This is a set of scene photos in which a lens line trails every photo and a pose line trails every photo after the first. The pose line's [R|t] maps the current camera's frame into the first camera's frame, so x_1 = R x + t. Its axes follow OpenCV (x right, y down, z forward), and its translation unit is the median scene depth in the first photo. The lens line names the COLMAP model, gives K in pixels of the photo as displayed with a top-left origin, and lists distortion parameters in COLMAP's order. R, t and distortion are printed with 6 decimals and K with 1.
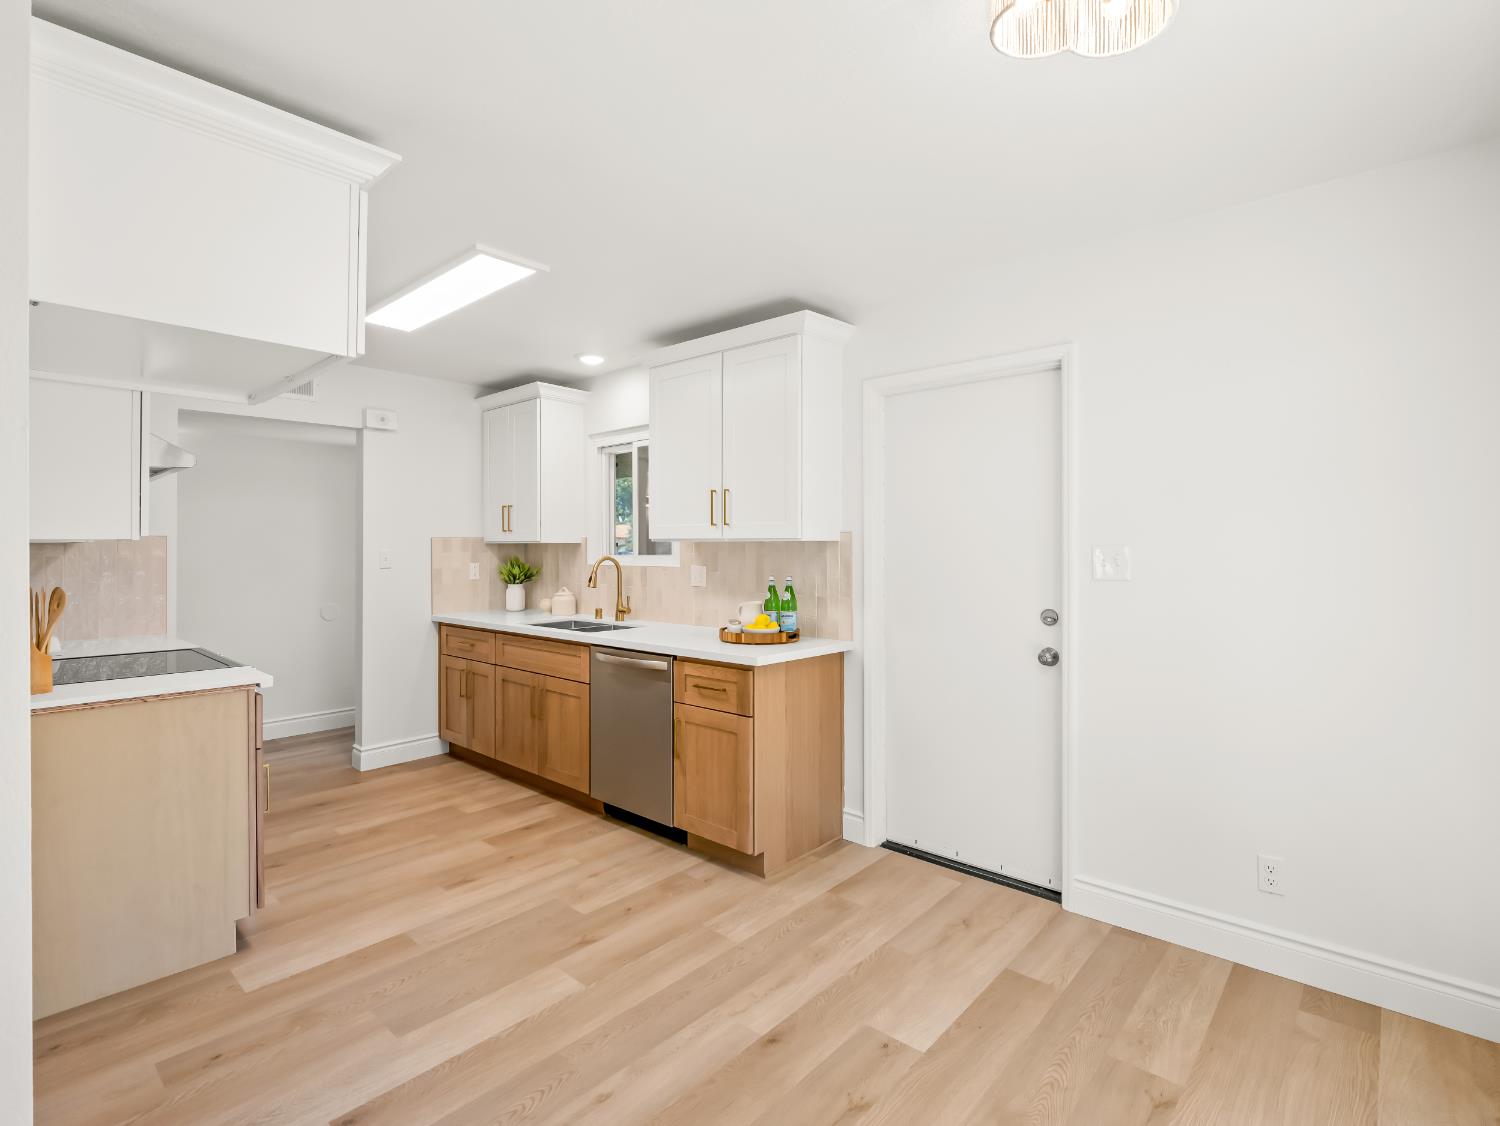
lens RADIAL K [[734.6, 0, 738.2], [0, 734.6, 537.4], [0, 0, 1]] dist [-0.008606, -0.000048]
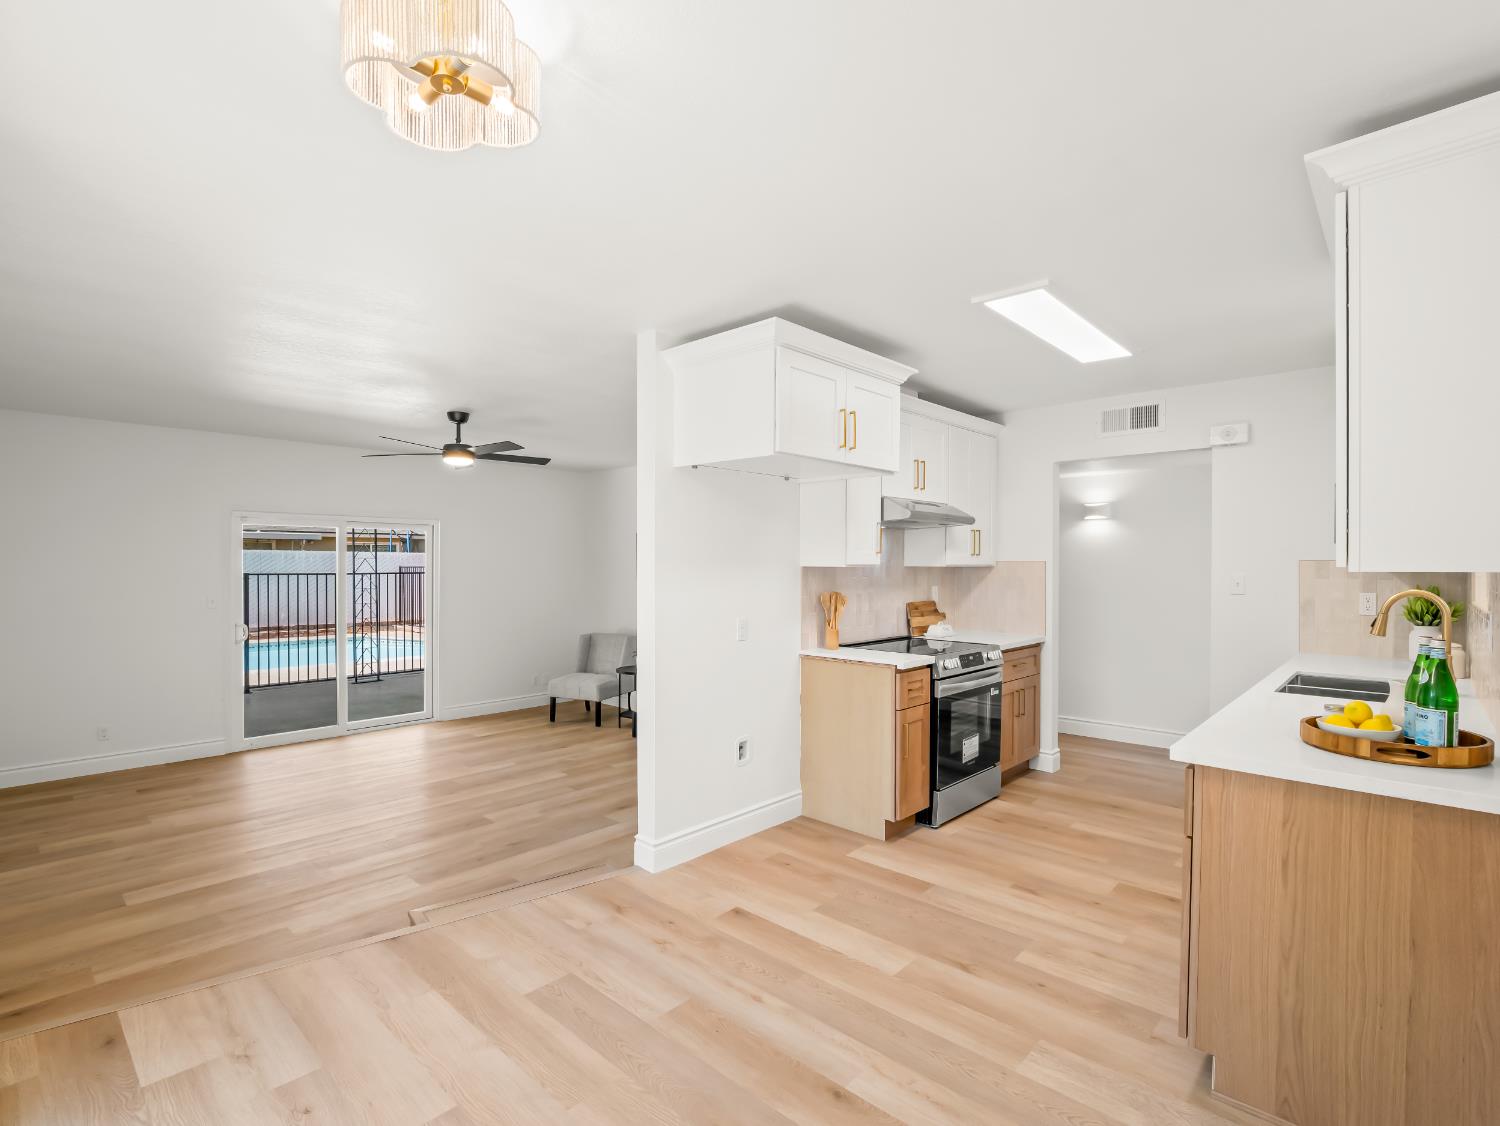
lens RADIAL K [[734.6, 0, 754.6], [0, 734.6, 565.1], [0, 0, 1]] dist [-0.008606, -0.000048]
pose [[-0.002197, 0.004264, -0.999988, 0.725797], [0.009966, 0.999941, 0.004242, -0.007600], [0.999948, -0.009957, -0.002240, 0.652779]]
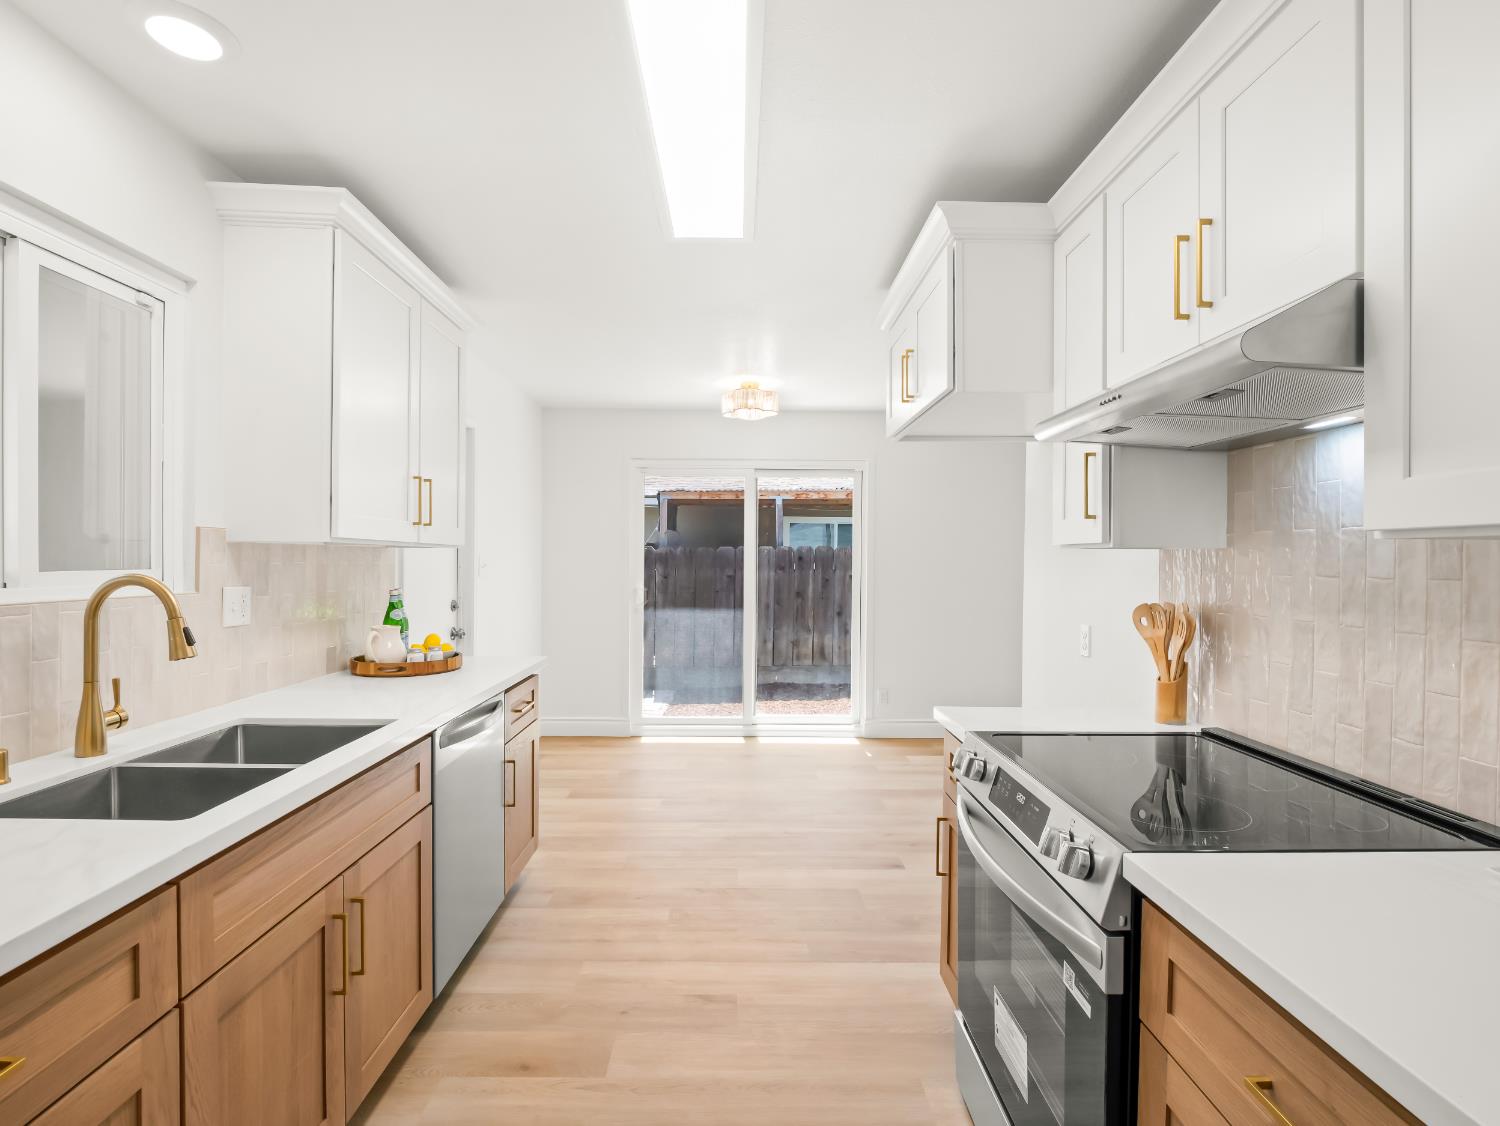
lens RADIAL K [[734.6, 0, 757.0], [0, 734.6, 565.0], [0, 0, 1]] dist [-0.008606, -0.000048]
pose [[-0.696656, -0.008829, 0.717351, -1.012074], [-0.015539, 0.999875, -0.002784, 0.026892], [-0.717237, -0.013087, -0.696706, 1.601913]]
